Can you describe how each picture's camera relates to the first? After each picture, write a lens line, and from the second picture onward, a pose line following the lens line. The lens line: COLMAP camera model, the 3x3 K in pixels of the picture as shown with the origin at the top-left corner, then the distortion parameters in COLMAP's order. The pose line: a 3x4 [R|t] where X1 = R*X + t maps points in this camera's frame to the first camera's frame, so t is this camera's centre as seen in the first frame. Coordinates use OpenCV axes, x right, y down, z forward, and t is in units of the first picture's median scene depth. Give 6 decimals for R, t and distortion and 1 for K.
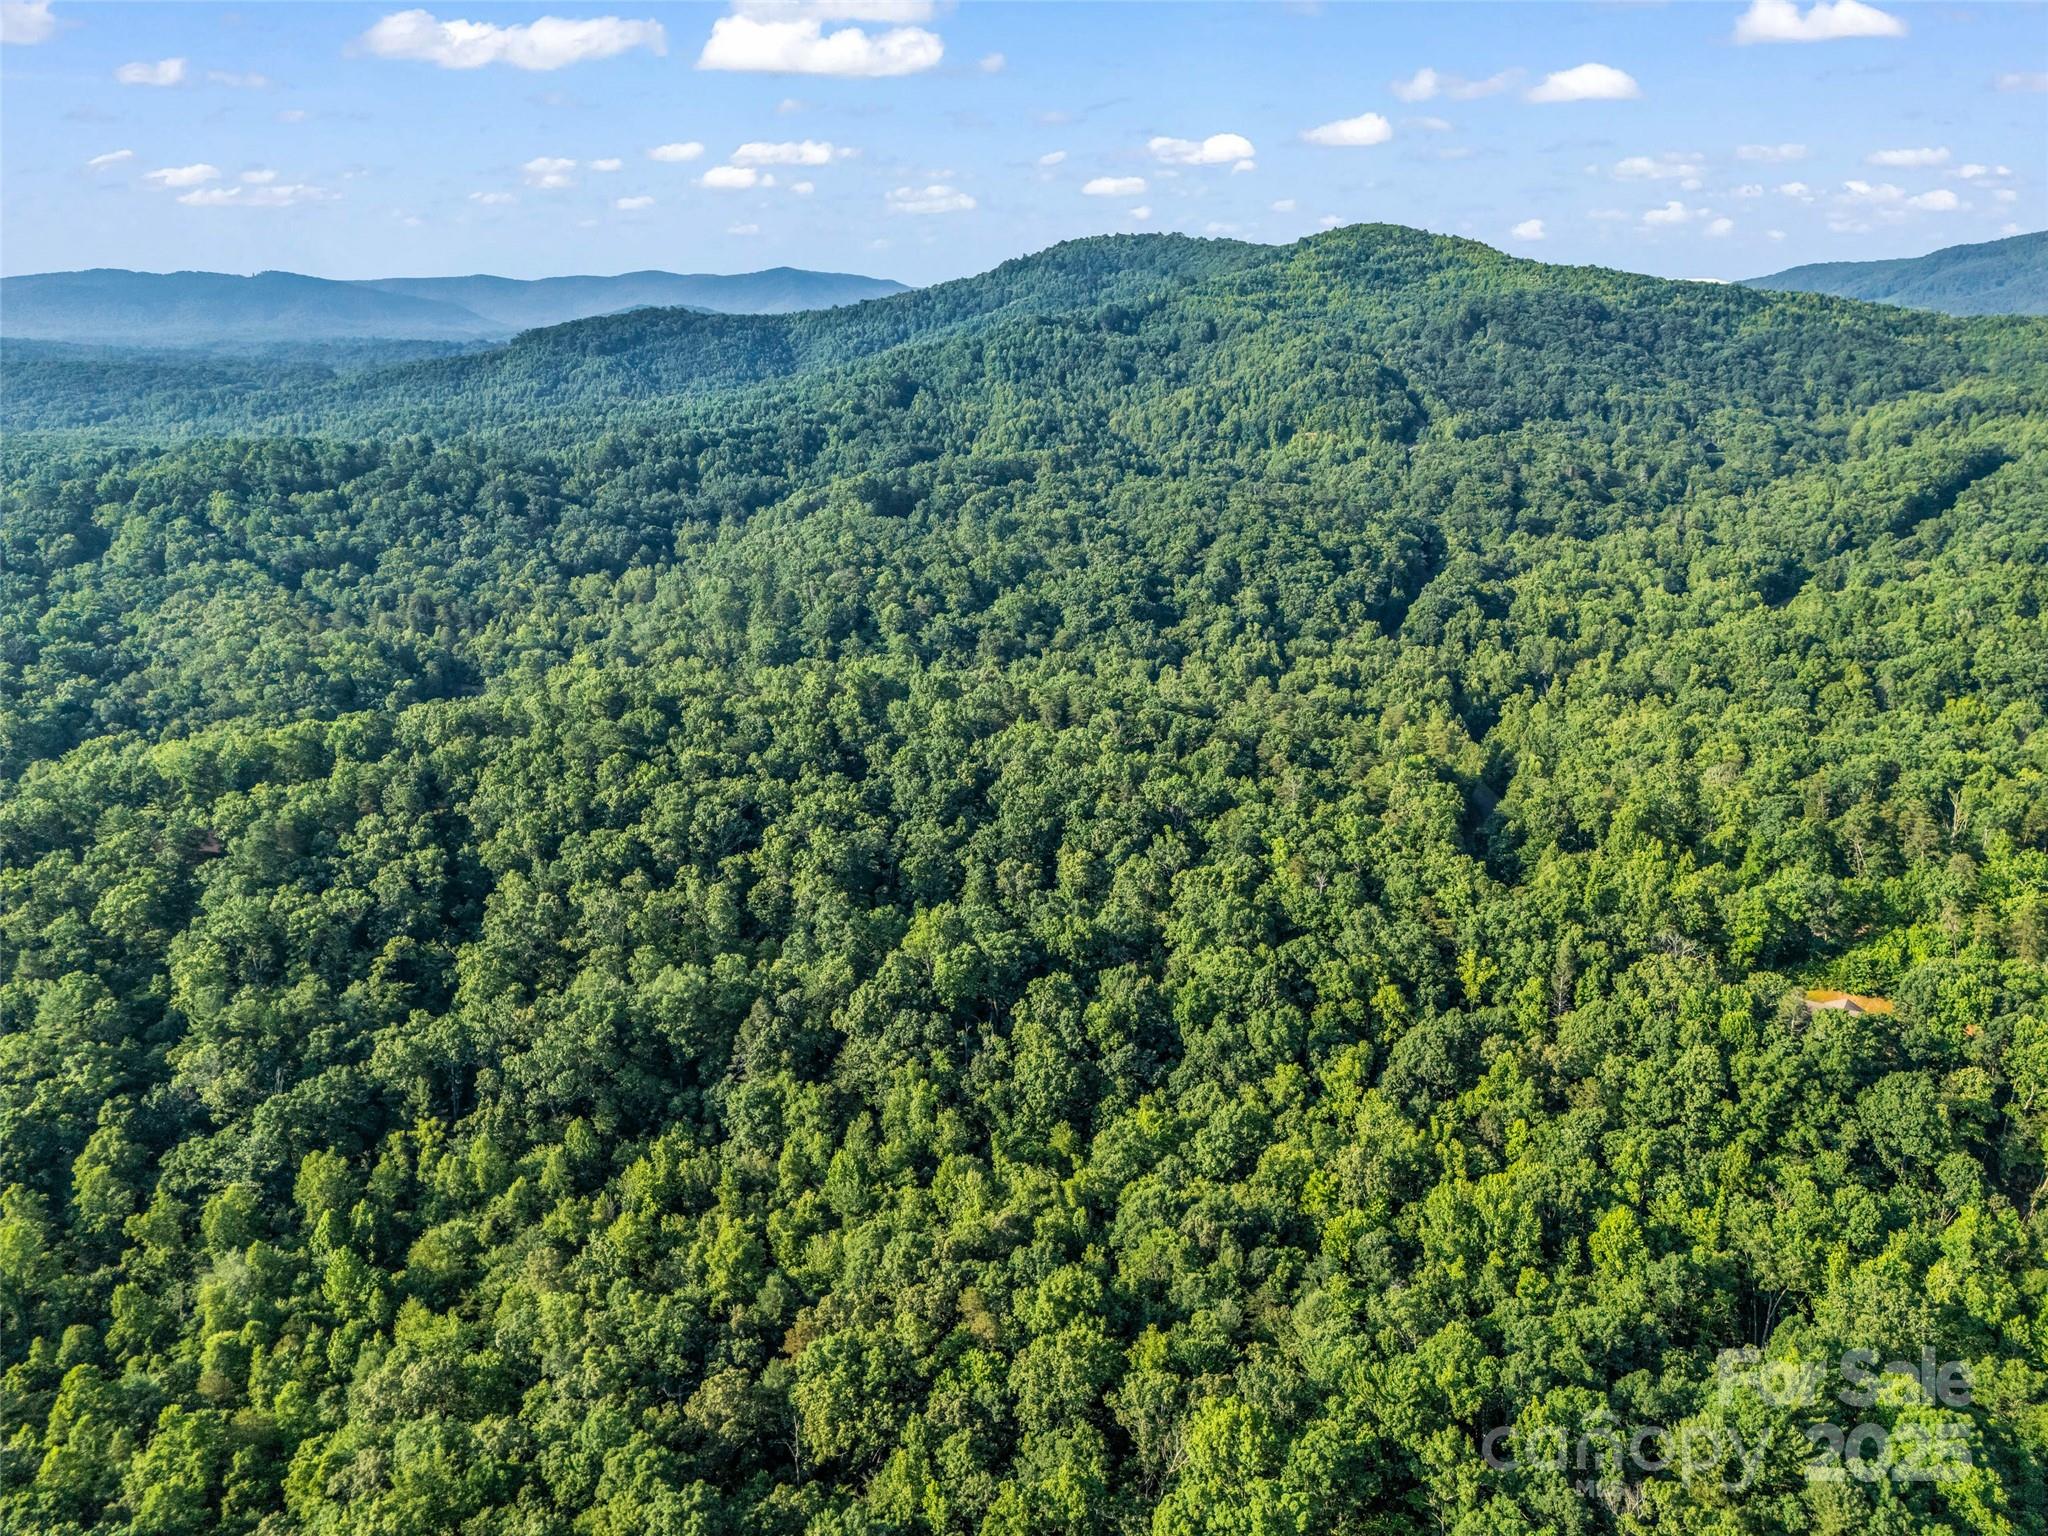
lens RADIAL K [[1523.4, 0, 1019.1], [0, 1523.4, 759.5], [0, 0, 1]] dist [0.074217, -0.071535]
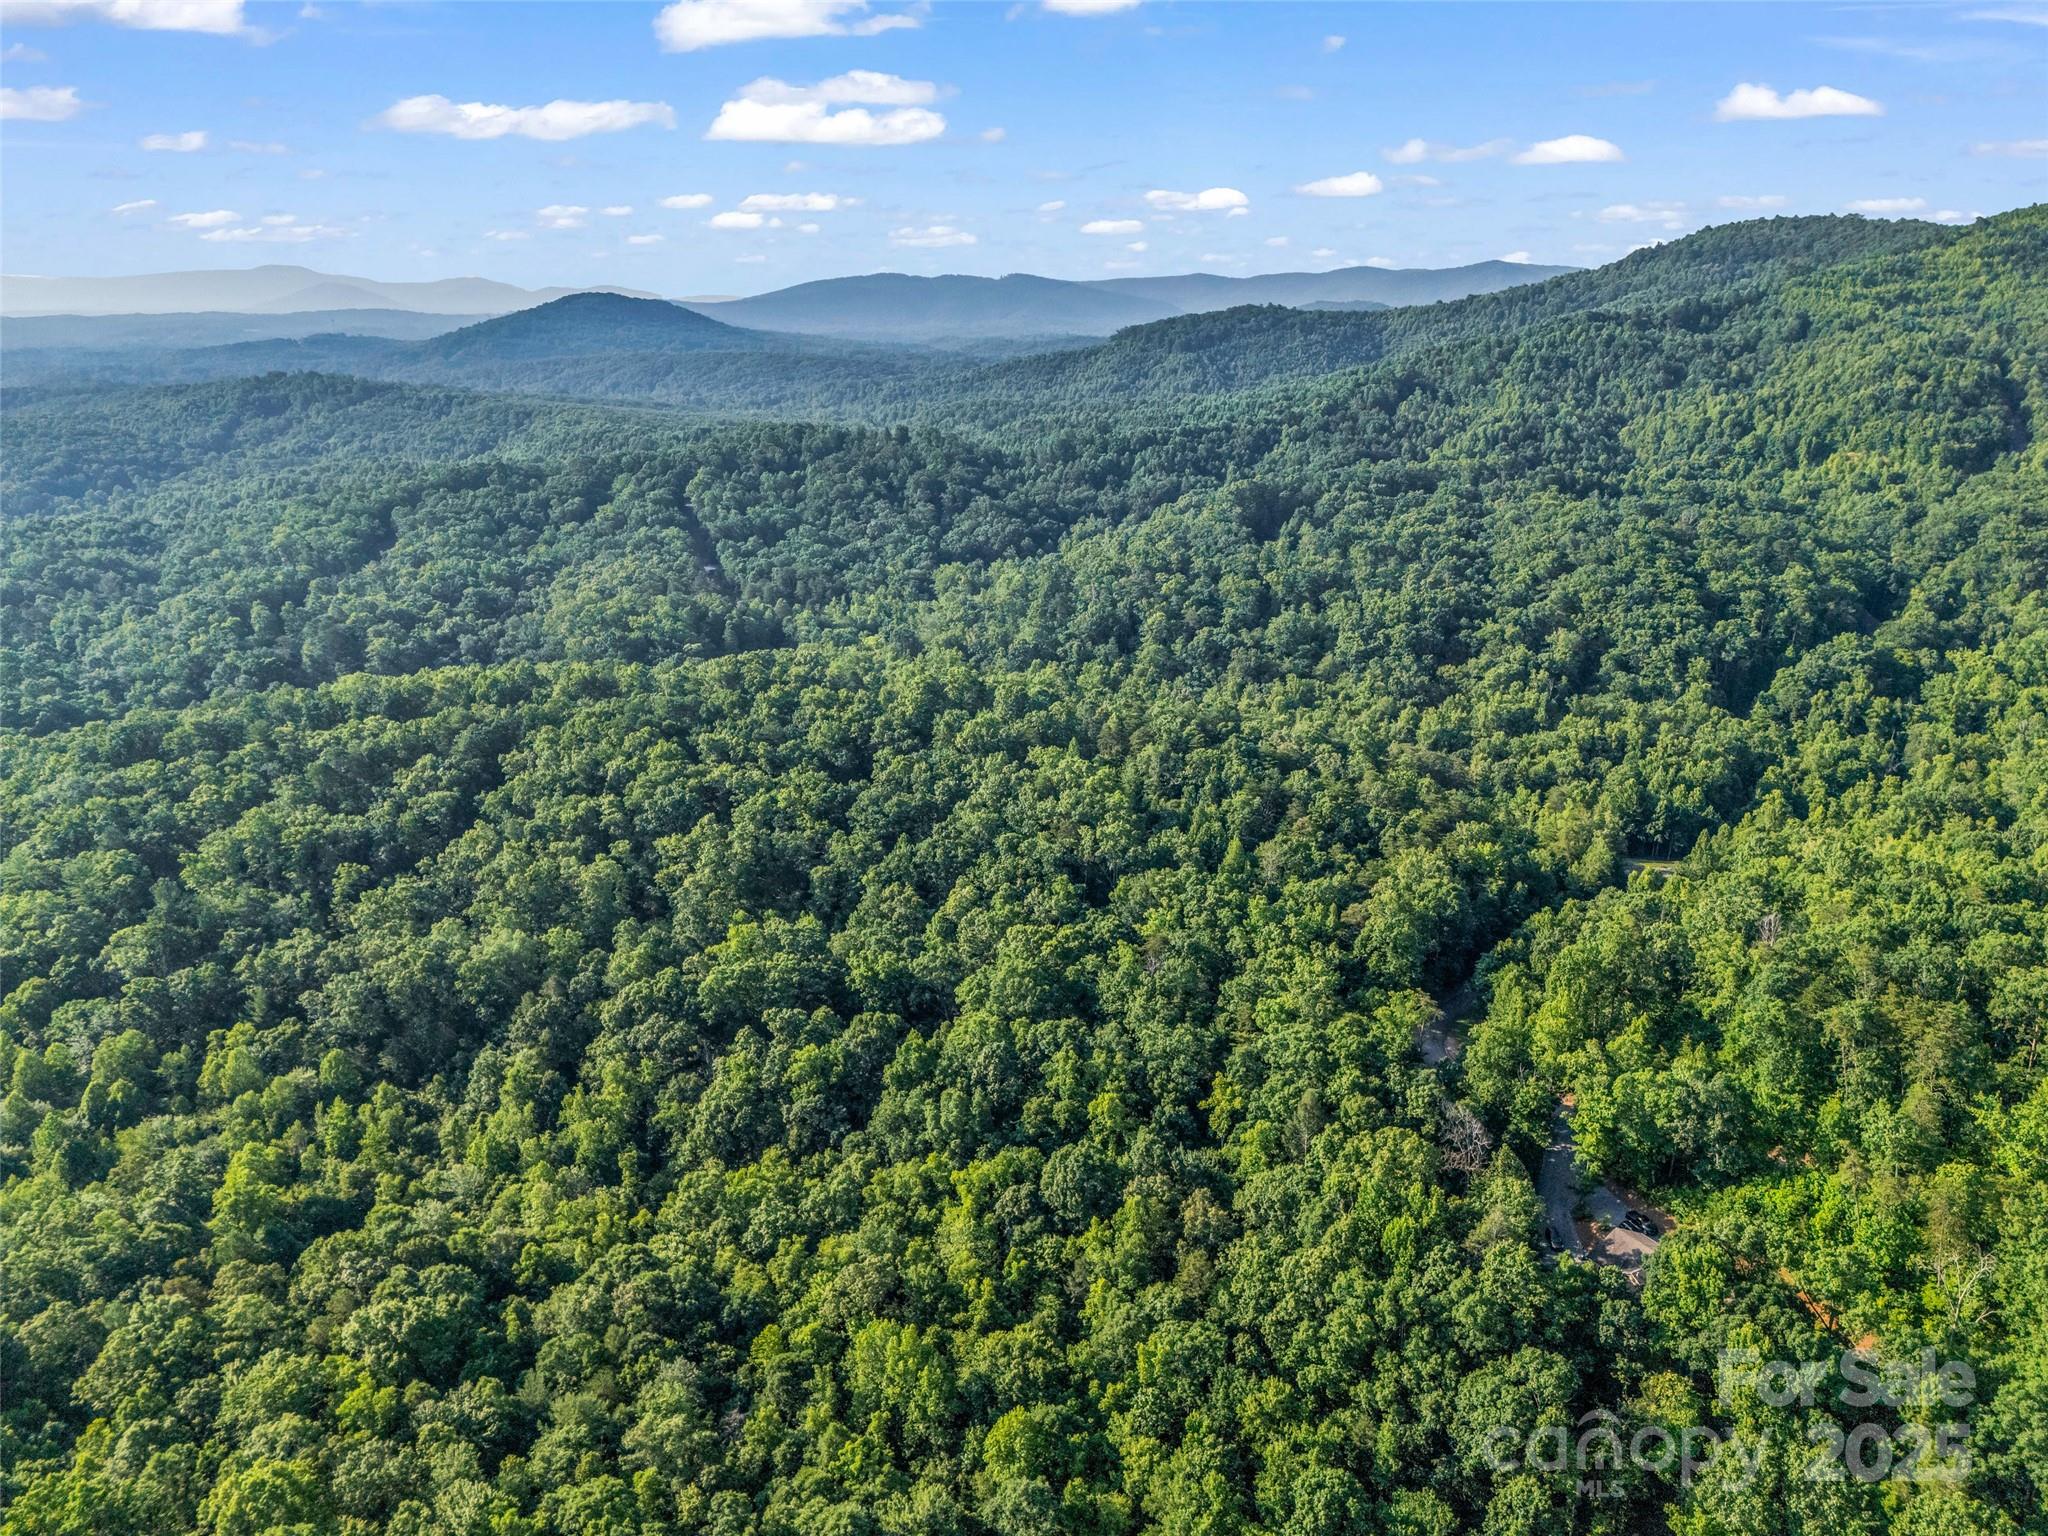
lens RADIAL K [[1523.4, 0, 1019.1], [0, 1523.4, 759.5], [0, 0, 1]] dist [0.074217, -0.071535]
pose [[0.899975, 0.127011, -0.417030, 0.153569], [-0.126082, 0.991569, 0.029901, -0.016839], [0.417312, 0.025669, 0.908401, 0.055252]]
